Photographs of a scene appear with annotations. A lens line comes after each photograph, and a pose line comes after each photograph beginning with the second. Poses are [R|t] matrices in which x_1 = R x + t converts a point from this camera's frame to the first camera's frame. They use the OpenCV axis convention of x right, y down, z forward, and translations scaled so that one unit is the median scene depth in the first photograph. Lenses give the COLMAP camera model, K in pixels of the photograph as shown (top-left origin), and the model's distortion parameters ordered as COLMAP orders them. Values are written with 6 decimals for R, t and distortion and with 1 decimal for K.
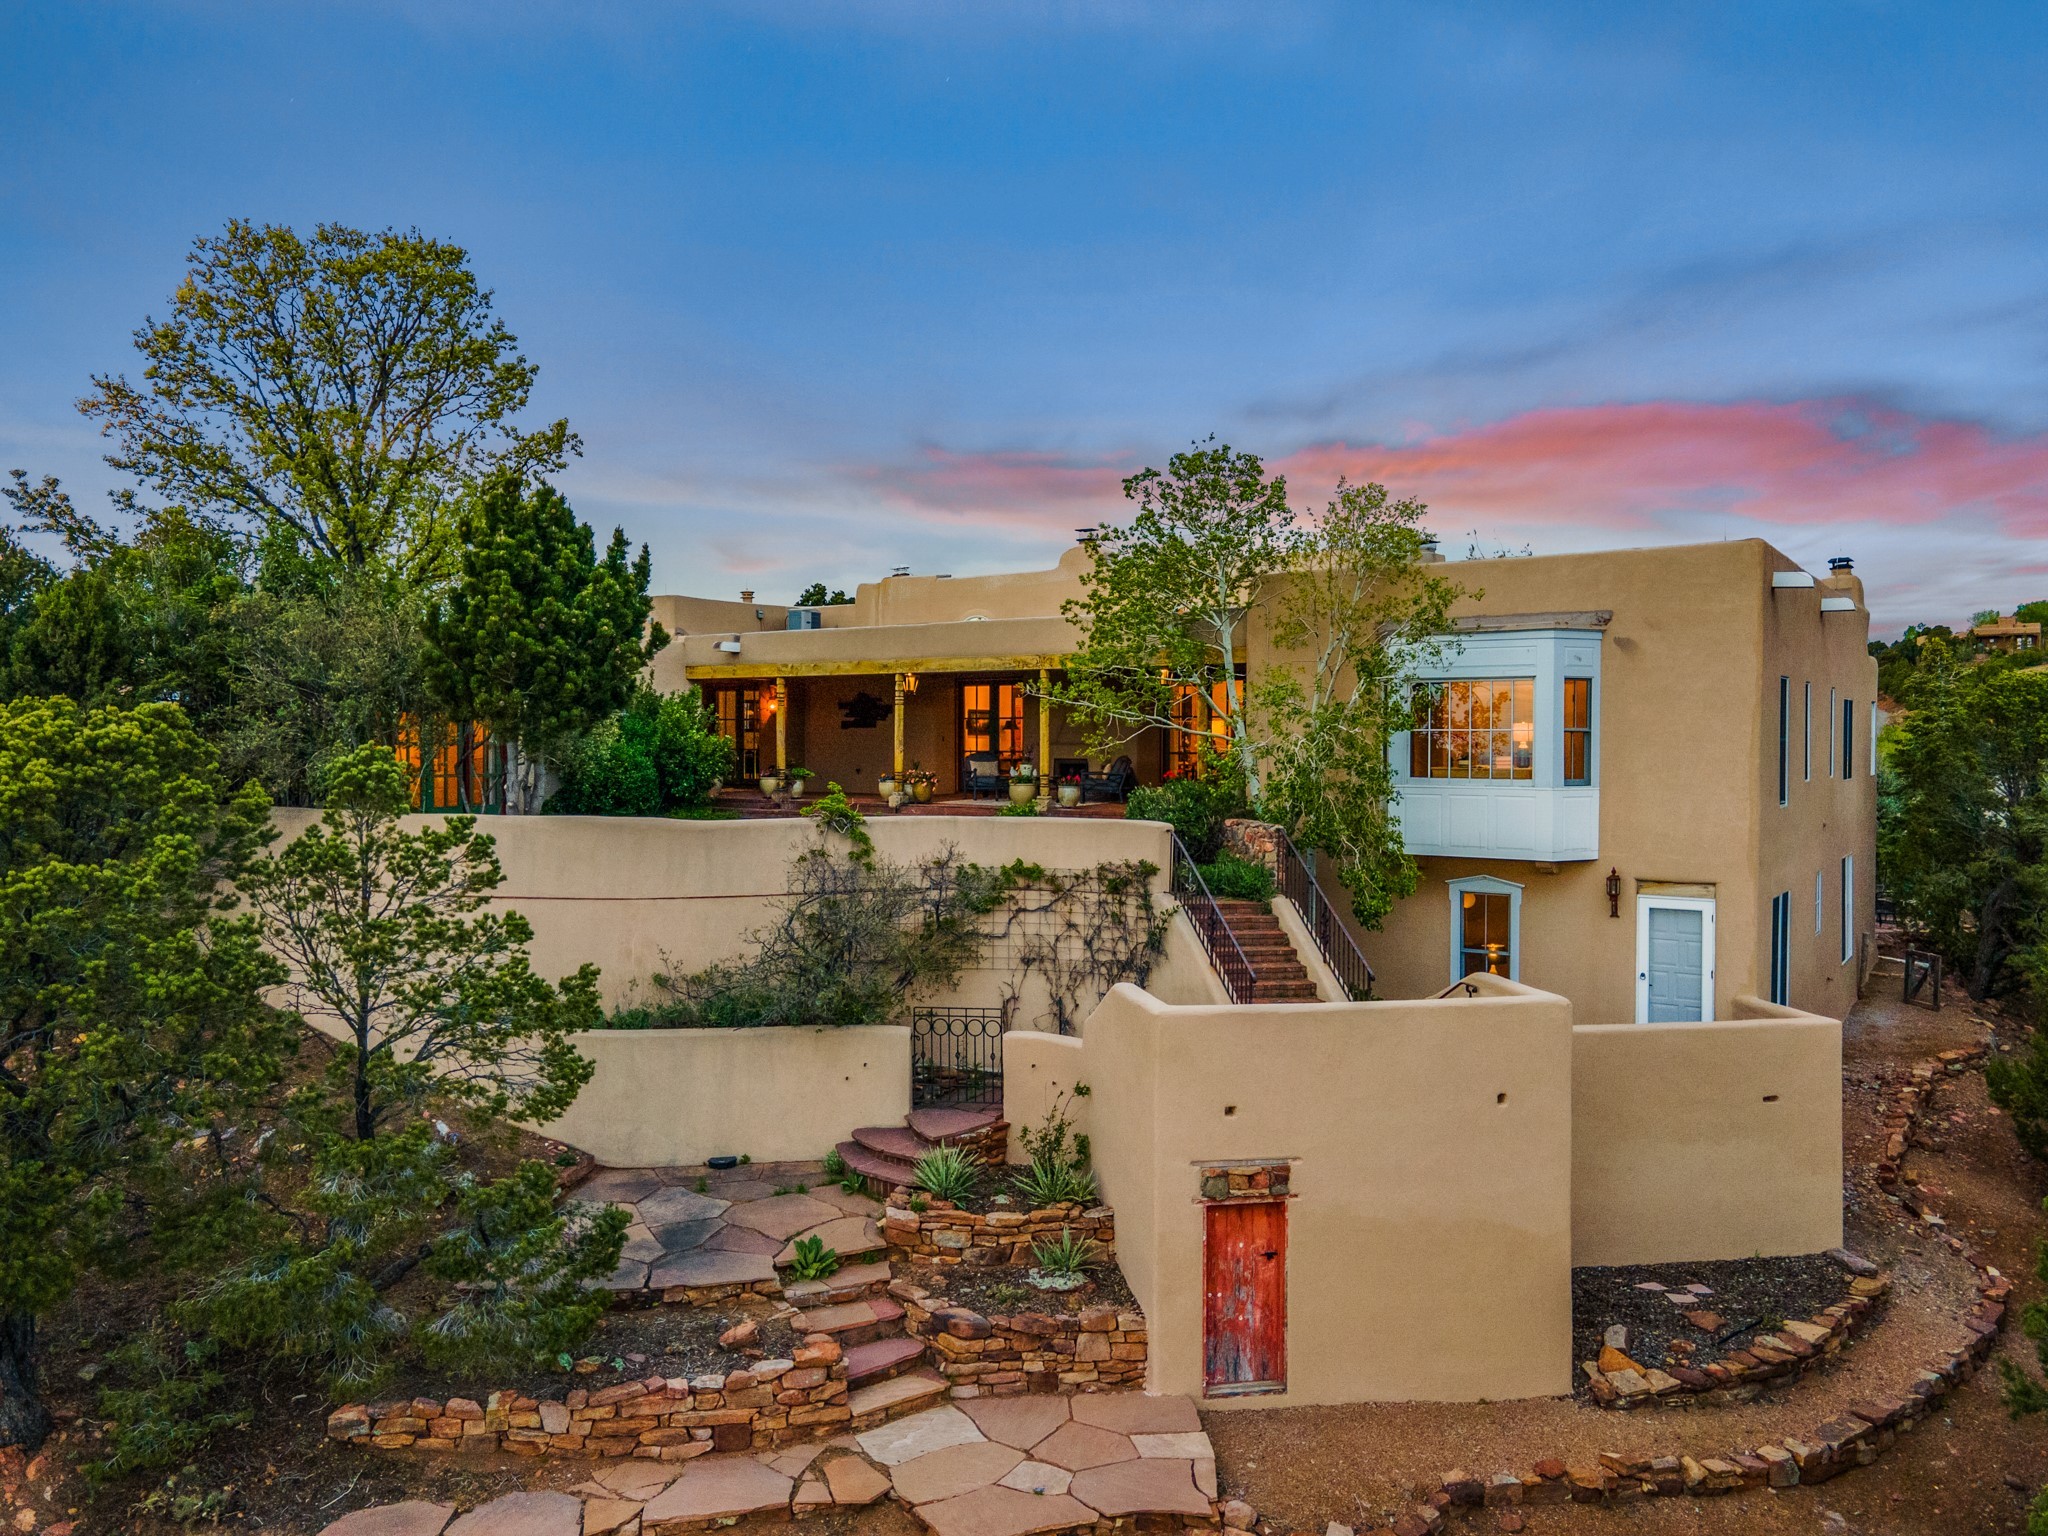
lens RADIAL K [[1435.7, 0, 1024.0], [0, 1435.7, 768.0], [0, 0, 1]] dist [0.005458, 0.030831]
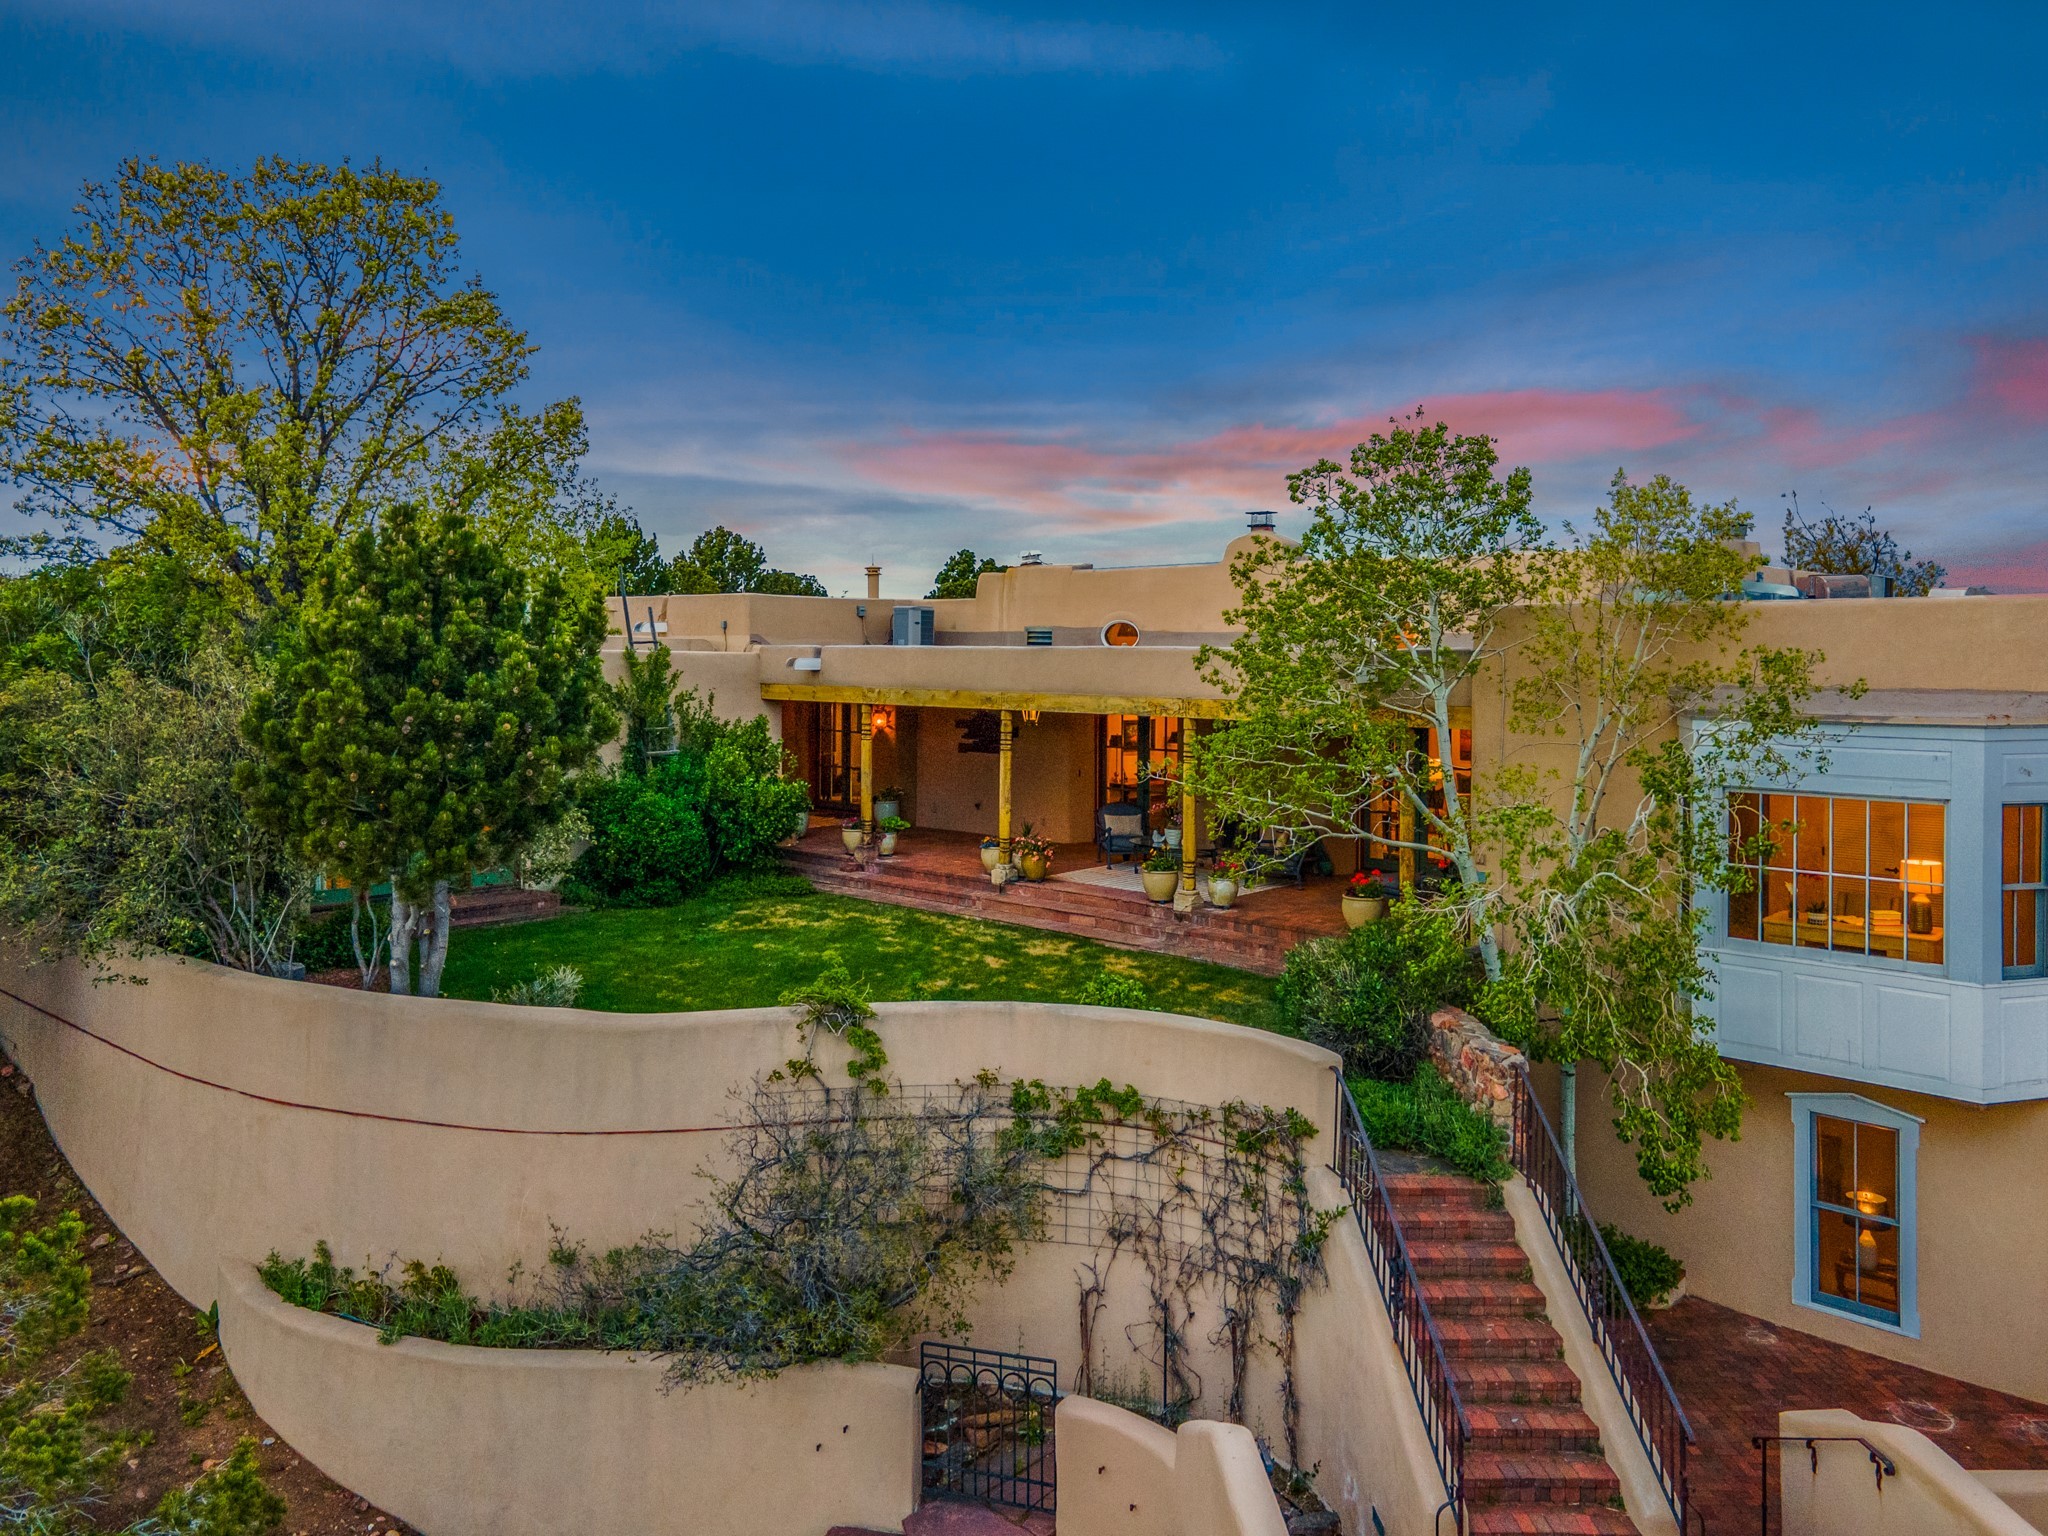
lens RADIAL K [[1498.4, 0, 1027.8], [0, 1498.4, 674.2], [0, 0, 1]] dist [0.015146, -0.001796]
pose [[0.989470, 0.005503, -0.144635, 0.059440], [-0.007240, 0.999908, -0.011484, -0.112853], [0.144559, 0.012410, 0.989418, 0.314076]]
